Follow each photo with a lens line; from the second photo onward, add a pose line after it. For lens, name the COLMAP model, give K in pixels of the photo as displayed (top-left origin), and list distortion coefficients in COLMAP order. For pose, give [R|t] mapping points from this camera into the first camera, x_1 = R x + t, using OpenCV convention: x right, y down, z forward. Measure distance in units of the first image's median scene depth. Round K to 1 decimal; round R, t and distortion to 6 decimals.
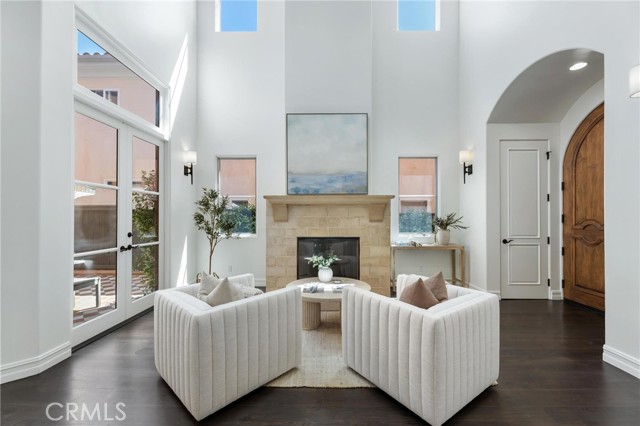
lens RADIAL K [[267.2, 0, 318.0], [0, 267.2, 215.2], [0, 0, 1]] dist [0.000161, -0.000576]
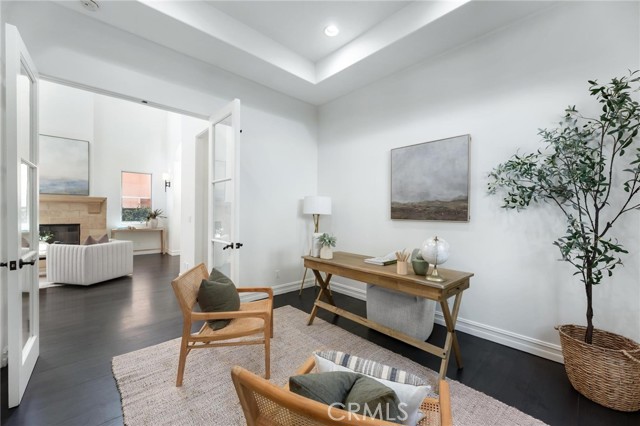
lens RADIAL K [[254.2, 0, 316.6], [0, 254.2, 215.0], [0, 0, 1]] dist [-0.000620, -0.000277]
pose [[0.717736, 0.006492, 0.696285, 0.111583], [-0.023288, 0.999621, 0.014685, -0.019398], [-0.695925, -0.026755, 0.717616, -0.923216]]
